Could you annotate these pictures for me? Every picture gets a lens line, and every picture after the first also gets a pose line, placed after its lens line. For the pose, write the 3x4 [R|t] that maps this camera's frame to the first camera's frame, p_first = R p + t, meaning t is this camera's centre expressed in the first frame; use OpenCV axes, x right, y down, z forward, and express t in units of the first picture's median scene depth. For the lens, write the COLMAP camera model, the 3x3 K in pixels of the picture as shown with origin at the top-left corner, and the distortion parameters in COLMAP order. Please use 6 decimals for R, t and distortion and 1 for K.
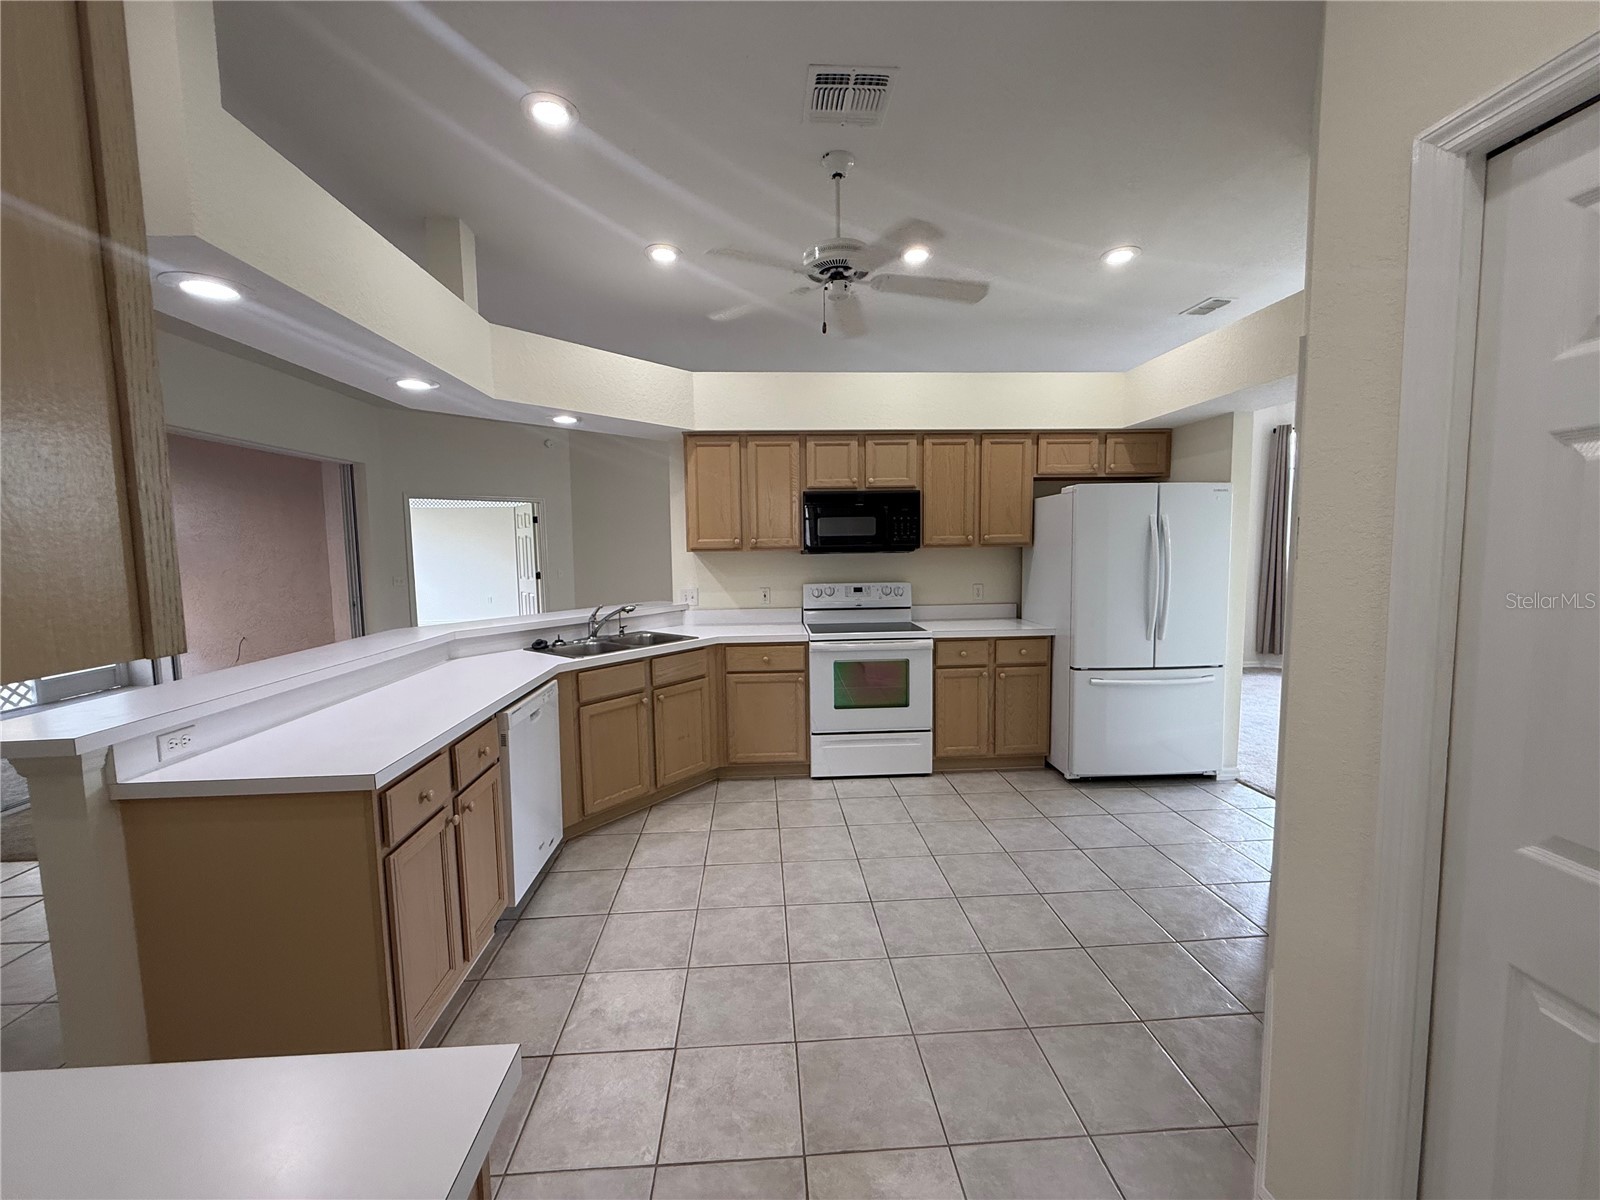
lens RADIAL K [[634.1, 0, 793.2], [0, 634.1, 601.8], [0, 0, 1]] dist [-0.001947, 0.000203]
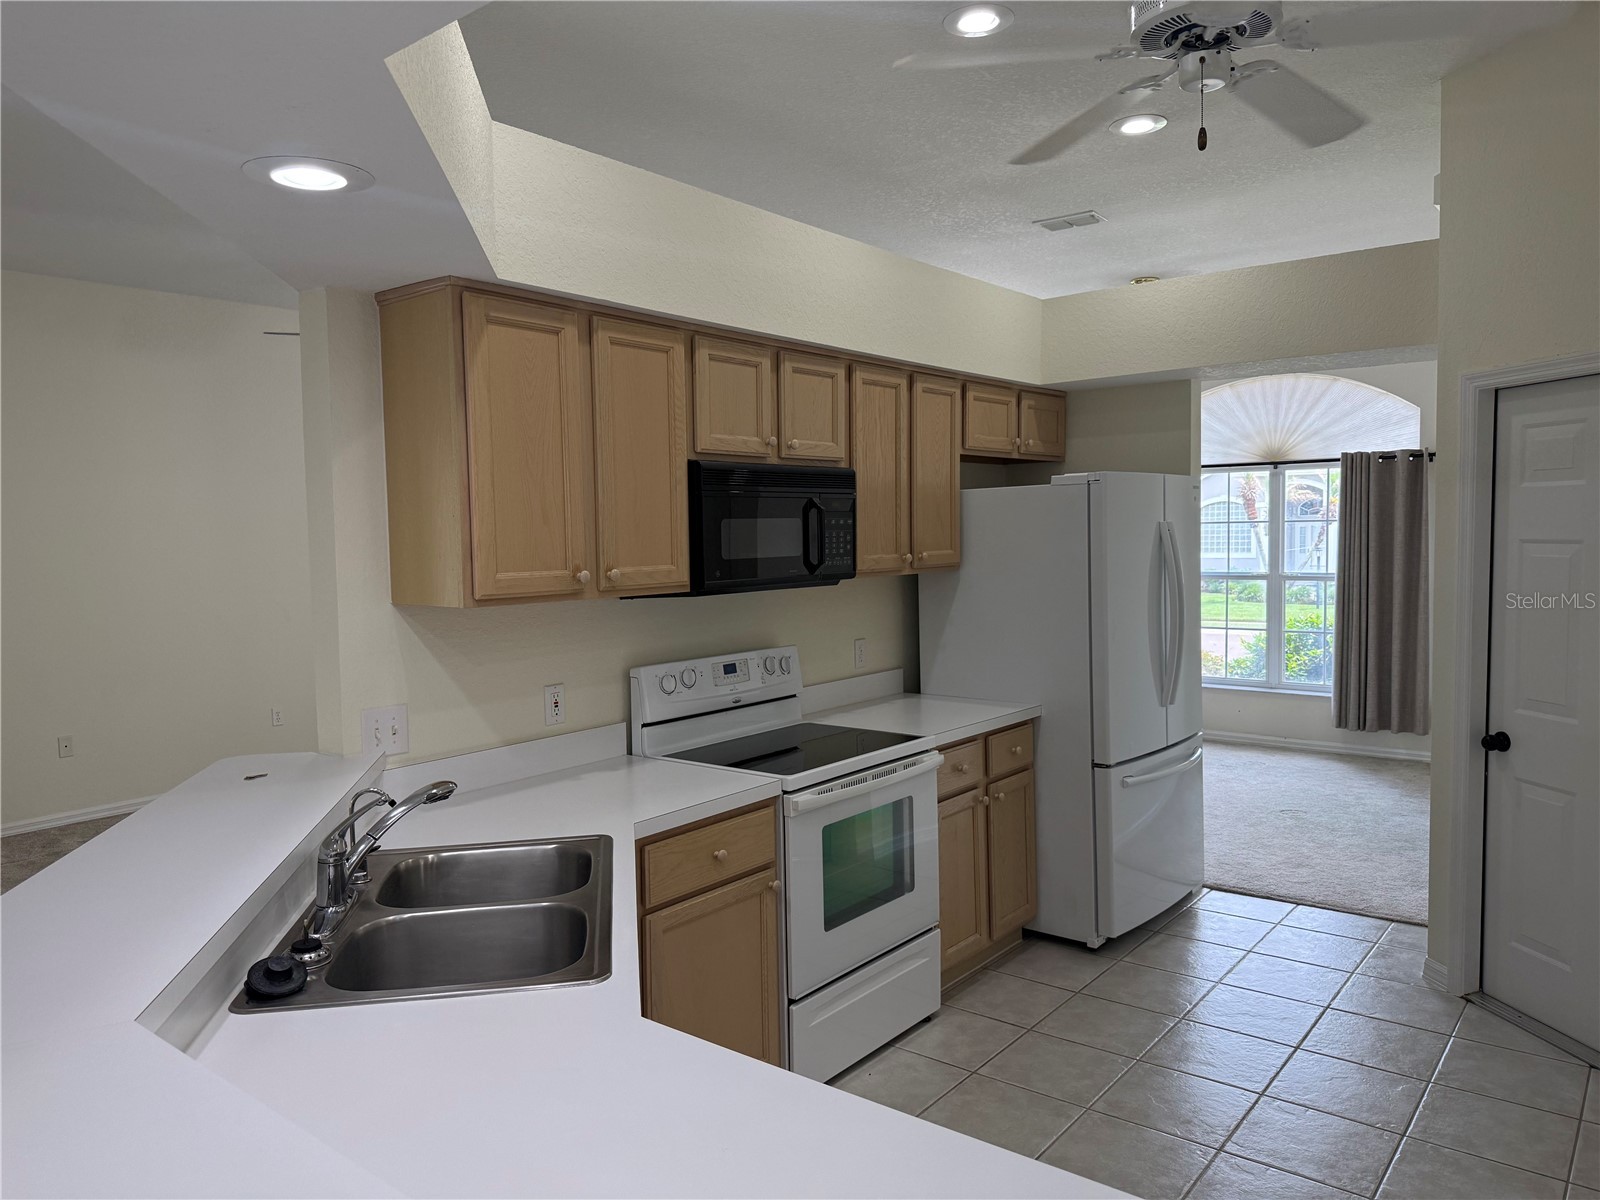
lens RADIAL K [[1143.1, 0, 807.1], [0, 1143.1, 596.7], [0, 0, 1]] dist [0.050396, -0.011170]
pose [[0.657823, -0.039782, 0.752121, -0.538909], [0.073827, 0.997201, -0.011825, -0.062915], [-0.749546, 0.063306, 0.658919, 0.424656]]
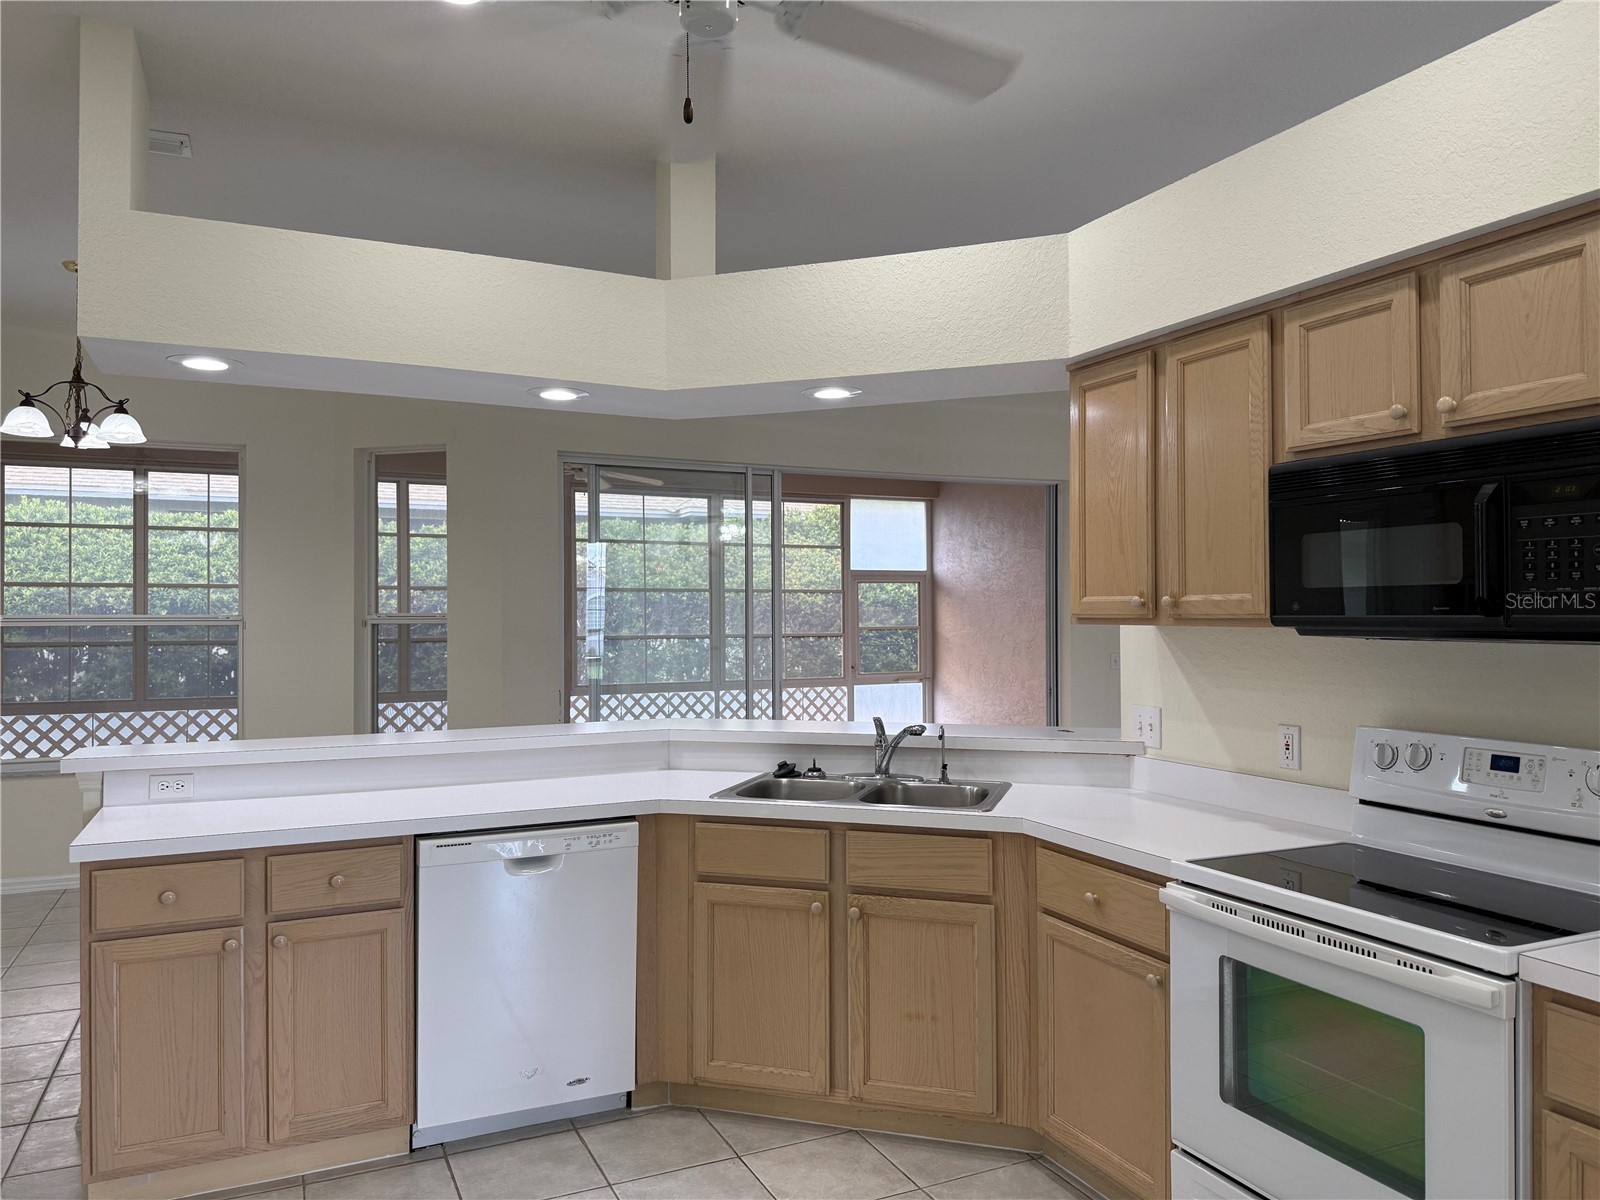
lens RADIAL K [[1143.1, 0, 797.2], [0, 1143.1, 602.2], [0, 0, 1]] dist [0.050396, -0.011170]
pose [[0.368100, 0.006862, -0.929761, 0.529826], [-0.087983, 0.995743, -0.027484, -0.054377], [0.925614, 0.091920, 0.367137, 0.521367]]
